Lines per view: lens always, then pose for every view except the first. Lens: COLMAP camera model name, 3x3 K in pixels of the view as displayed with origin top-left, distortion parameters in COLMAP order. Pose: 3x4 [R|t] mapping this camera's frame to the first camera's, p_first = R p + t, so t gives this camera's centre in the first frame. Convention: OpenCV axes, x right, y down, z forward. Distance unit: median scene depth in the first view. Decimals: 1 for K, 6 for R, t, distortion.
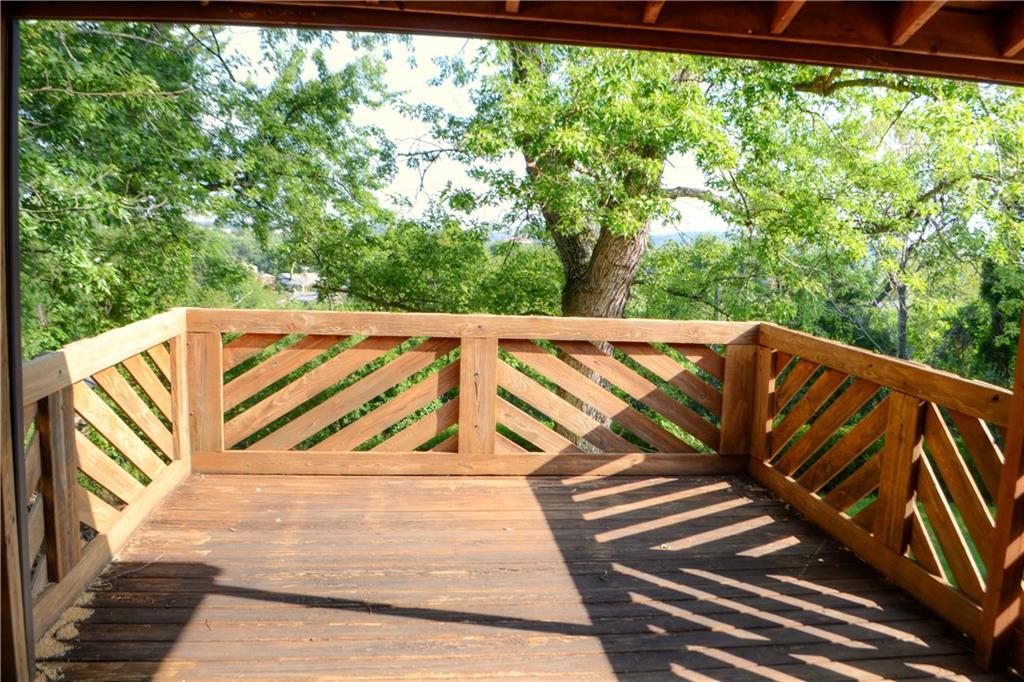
lens RADIAL K [[815.0, 0, 534.1], [0, 815.0, 355.5], [0, 0, 1]] dist [-0.080399, 0.006391]
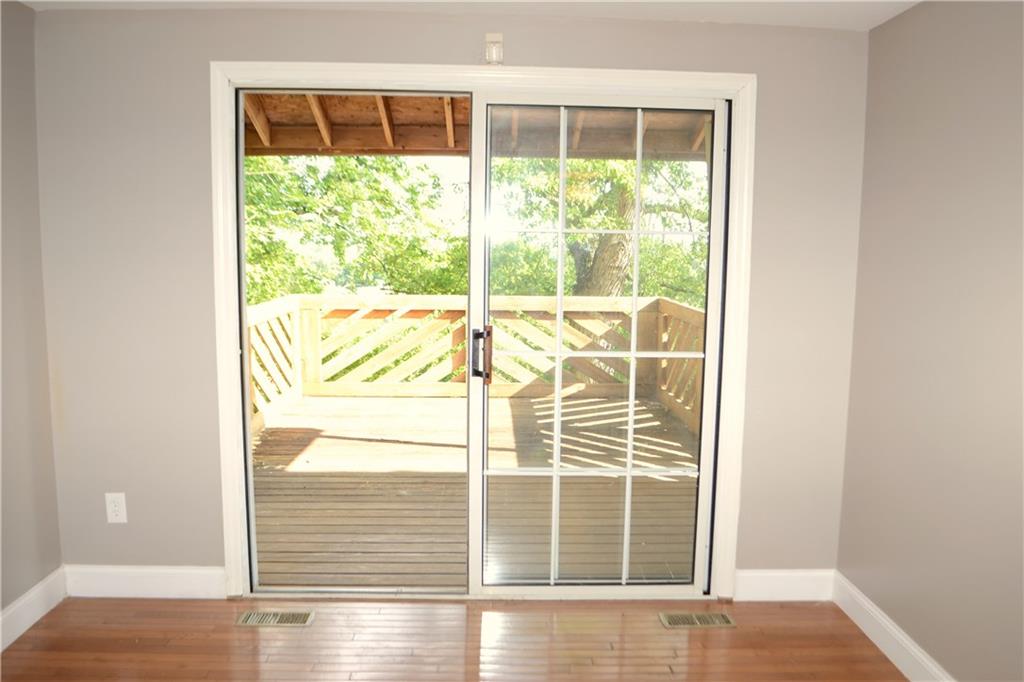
lens RADIAL K [[815.0, 0, 534.1], [0, 815.0, 355.5], [0, 0, 1]] dist [-0.080399, 0.006391]
pose [[0.995878, -0.014927, -0.089464, 0.177983], [0.013790, 0.999816, -0.013313, 0.086893], [0.089647, 0.012025, 0.995901, -0.558885]]
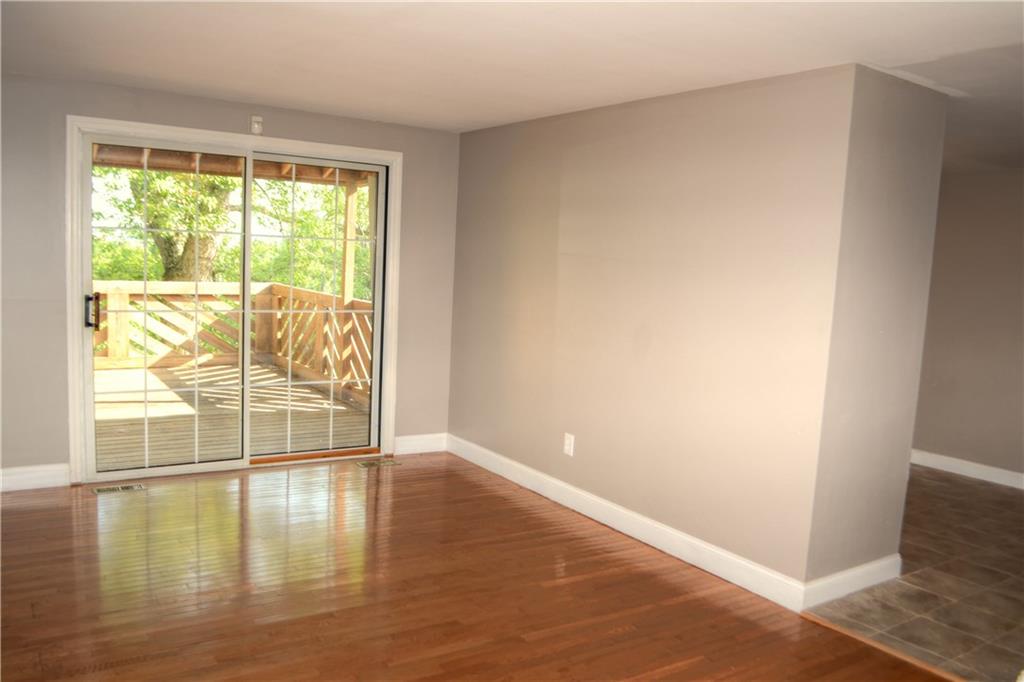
lens RADIAL K [[795.9, 0, 510.3], [0, 795.9, 353.9], [0, 0, 1]] dist [-0.084456, -0.000427]
pose [[0.897928, -0.049071, 0.437398, -0.045063], [0.047983, 0.998756, 0.013546, 0.129453], [-0.437519, 0.008825, 0.899166, -0.945006]]
